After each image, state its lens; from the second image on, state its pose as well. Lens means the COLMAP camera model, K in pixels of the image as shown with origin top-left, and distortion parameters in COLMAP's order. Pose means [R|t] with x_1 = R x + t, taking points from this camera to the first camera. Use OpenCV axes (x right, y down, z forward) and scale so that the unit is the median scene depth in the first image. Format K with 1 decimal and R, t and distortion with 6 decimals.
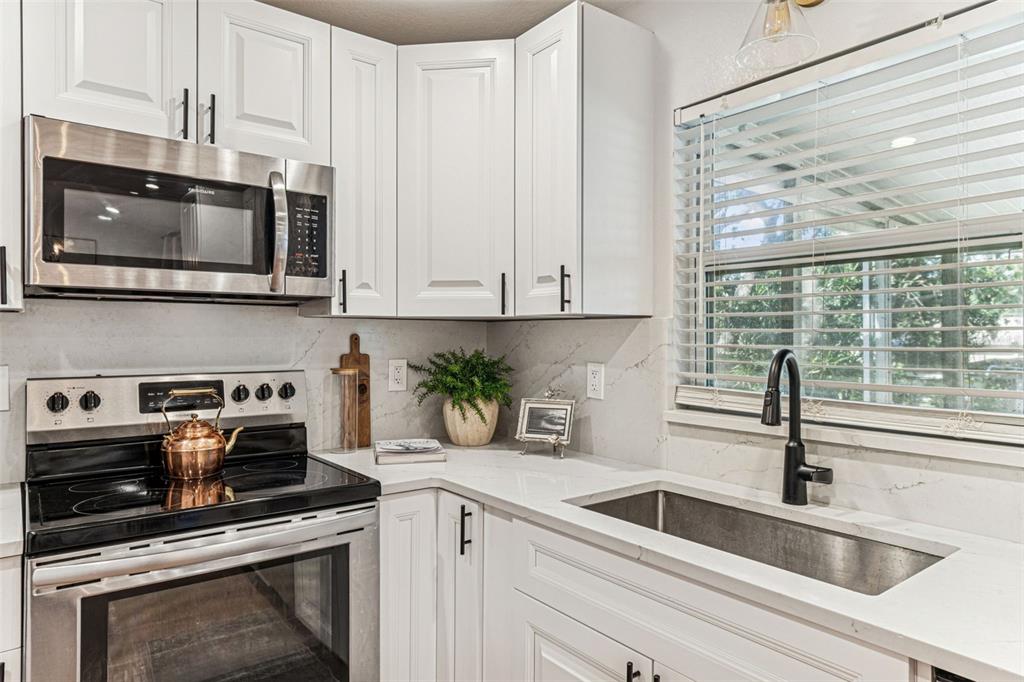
lens RADIAL K [[623.2, 0, 516.2], [0, 623.2, 334.2], [0, 0, 1]] dist [0.000285, -0.002923]
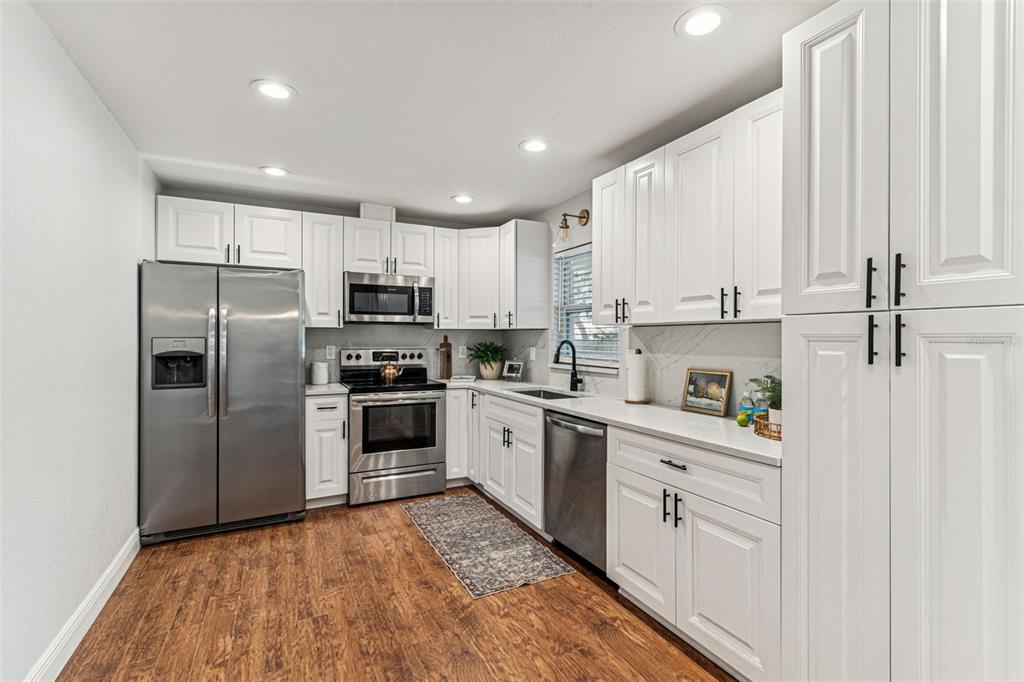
lens RADIAL K [[463.9, 0, 519.8], [0, 463.9, 340.0], [0, 0, 1]] dist [-0.003665, -0.001415]
pose [[0.982841, 0.002994, -0.184431, 0.507127], [-0.001980, 0.999982, 0.005681, 0.008403], [0.184444, -0.005219, 0.982829, -1.069952]]
